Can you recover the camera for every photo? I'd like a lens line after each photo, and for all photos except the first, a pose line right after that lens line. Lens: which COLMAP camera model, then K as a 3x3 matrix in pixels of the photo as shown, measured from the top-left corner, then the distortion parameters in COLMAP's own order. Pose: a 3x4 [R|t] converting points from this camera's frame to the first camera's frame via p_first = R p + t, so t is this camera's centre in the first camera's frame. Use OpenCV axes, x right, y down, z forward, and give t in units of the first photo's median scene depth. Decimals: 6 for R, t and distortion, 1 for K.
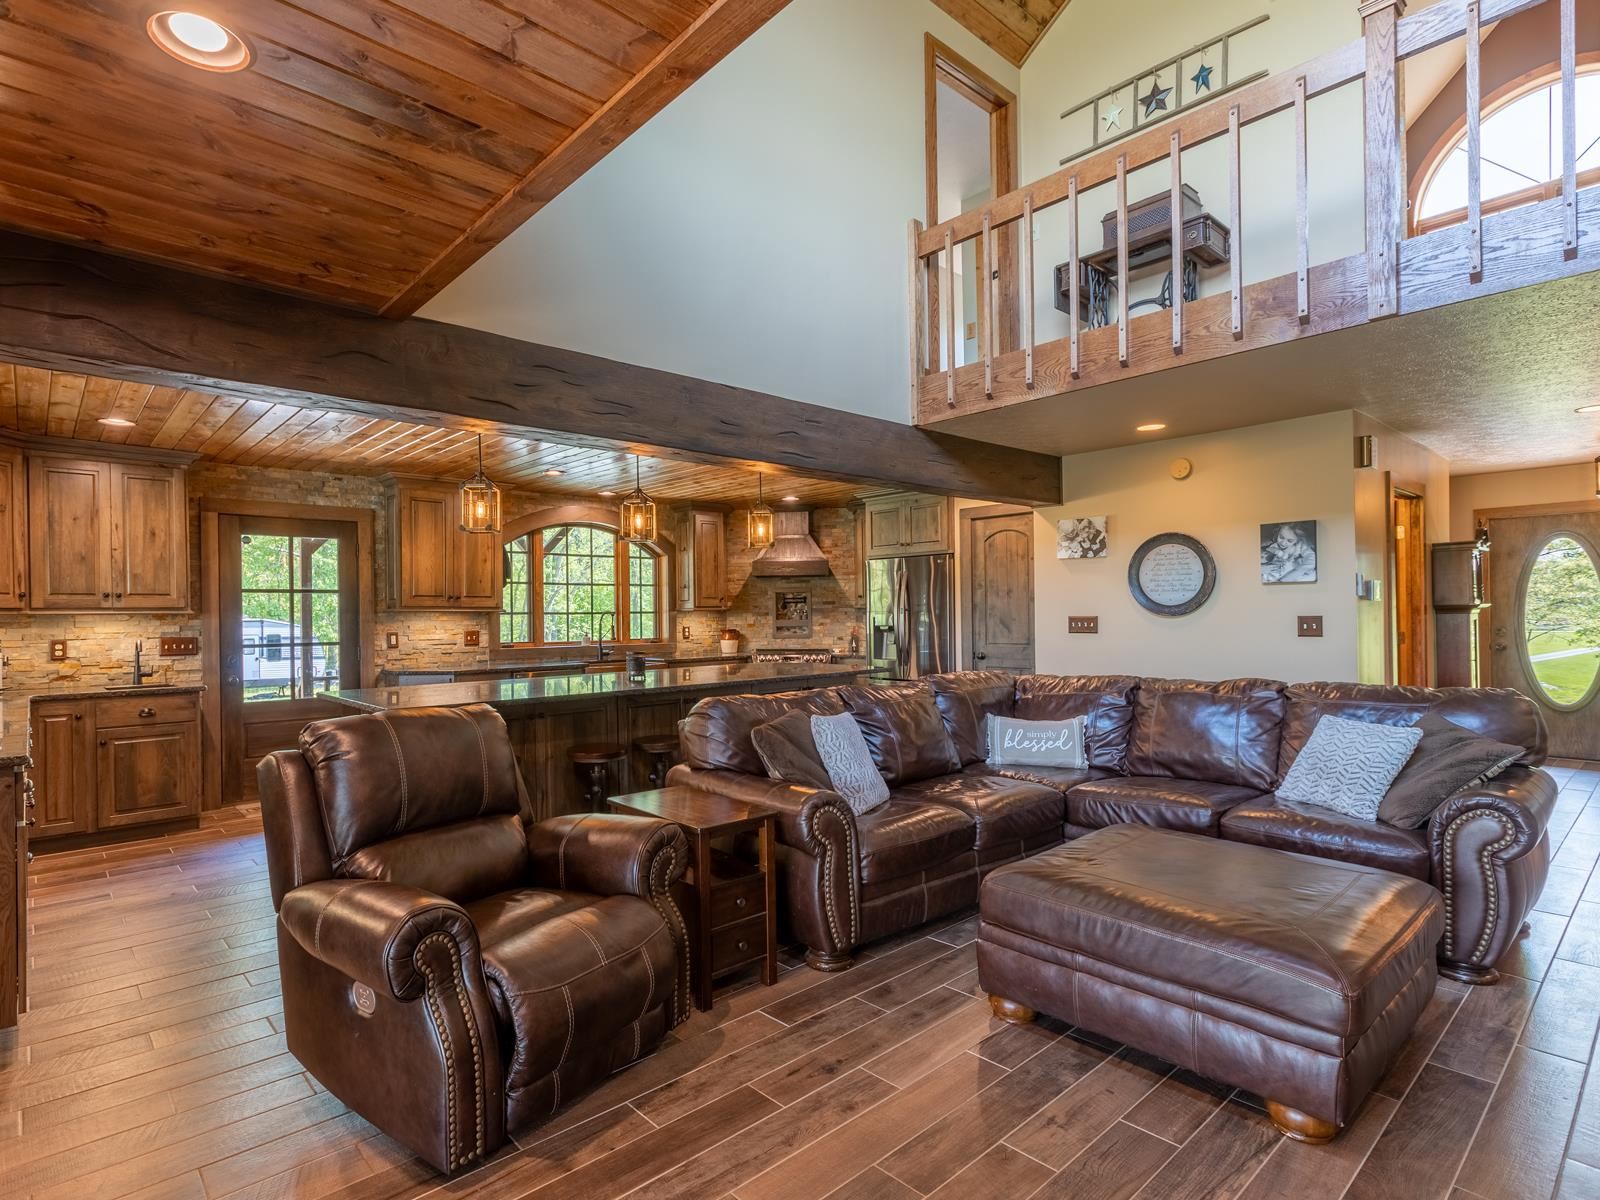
lens RADIAL K [[823.2, 0, 796.7], [0, 823.2, 605.2], [0, 0, 1]] dist [0.006258, 0.000537]
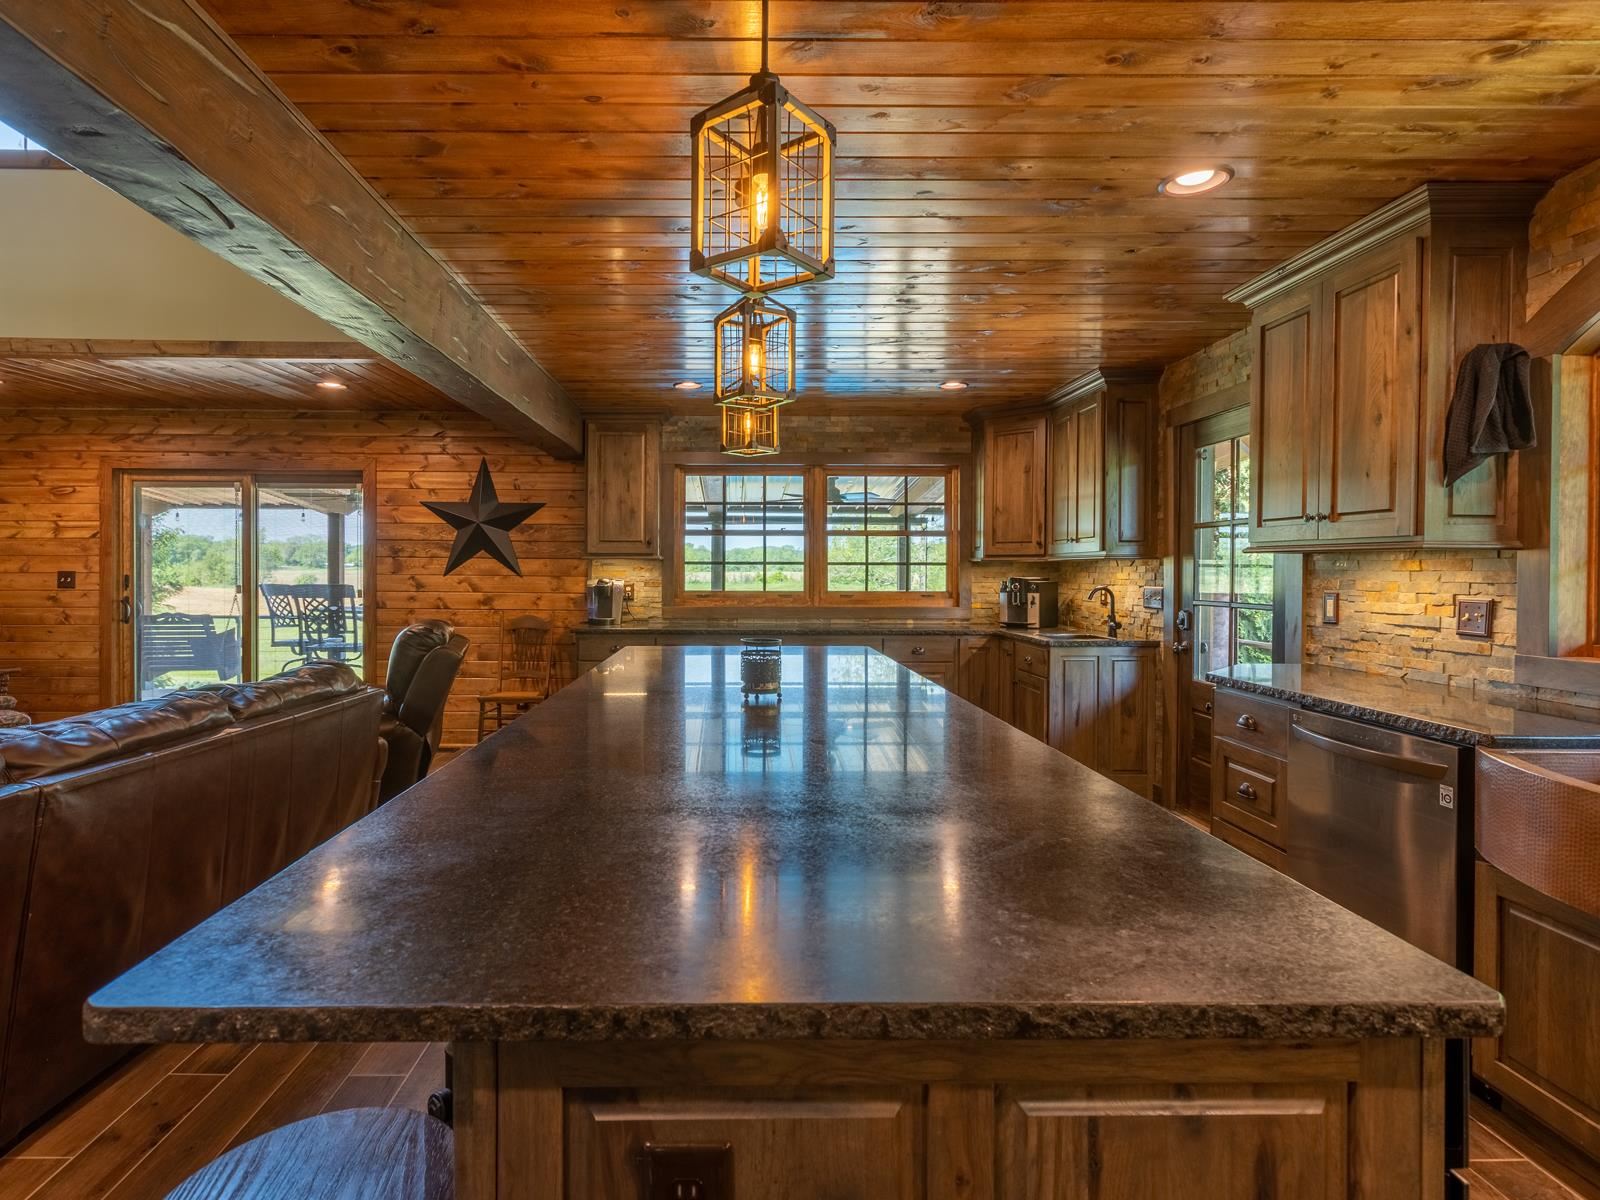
lens RADIAL K [[823.2, 0, 796.6], [0, 823.2, 588.7], [0, 0, 1]] dist [0.006258, 0.000537]
pose [[-0.669941, 0.023179, -0.742053, 0.072737], [0.010374, 0.999707, 0.021861, 0.012075], [0.742342, 0.006948, -0.669985, 0.815270]]
